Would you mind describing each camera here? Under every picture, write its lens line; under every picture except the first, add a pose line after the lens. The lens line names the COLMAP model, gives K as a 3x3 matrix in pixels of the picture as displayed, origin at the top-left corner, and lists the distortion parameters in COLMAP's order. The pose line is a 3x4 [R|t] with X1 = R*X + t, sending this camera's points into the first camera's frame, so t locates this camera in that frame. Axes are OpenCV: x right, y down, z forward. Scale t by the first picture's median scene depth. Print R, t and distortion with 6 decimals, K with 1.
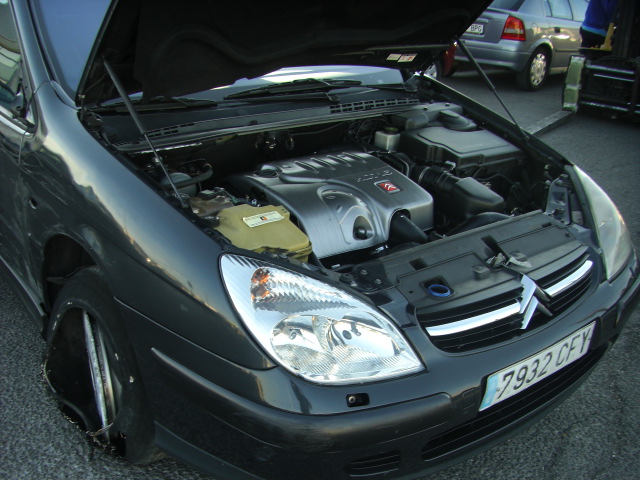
lens RADIAL K [[754.1, 0, 302.0], [0, 754.1, 313.4], [0, 0, 1]] dist [-0.303024, 0.402397]
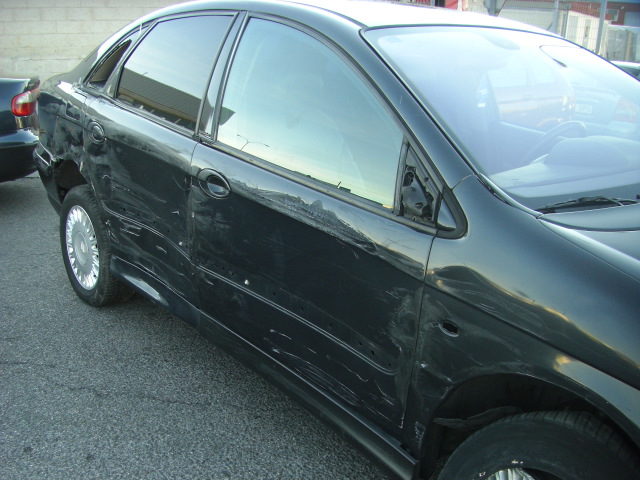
lens RADIAL K [[727.8, 0, 288.9], [0, 727.8, 300.0], [0, 0, 1]] dist [-0.168685, 0.031853]
pose [[0.999433, -0.003759, -0.033452, -0.524734], [0.000232, 0.994492, -0.104817, -0.102588], [0.033662, 0.104750, 0.993929, 0.223693]]
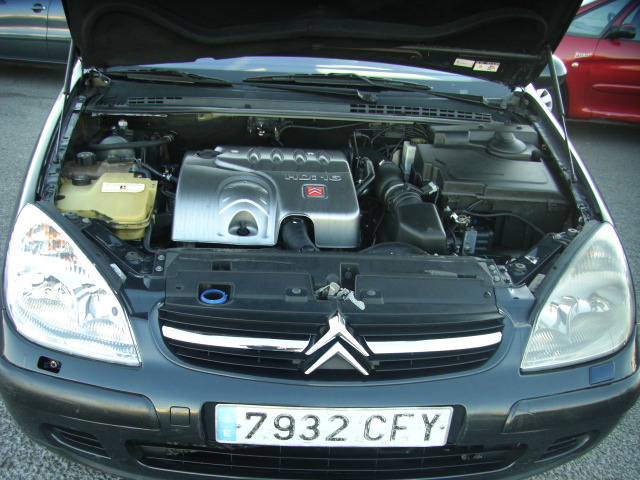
lens RADIAL K [[727.8, 0, 288.9], [0, 727.8, 300.0], [0, 0, 1]] dist [-0.168685, 0.031853]
pose [[0.798376, 0.273074, -0.536681, 0.615482], [-0.287293, 0.956020, 0.059060, -0.088233], [0.529205, 0.107032, 0.841716, 0.259114]]
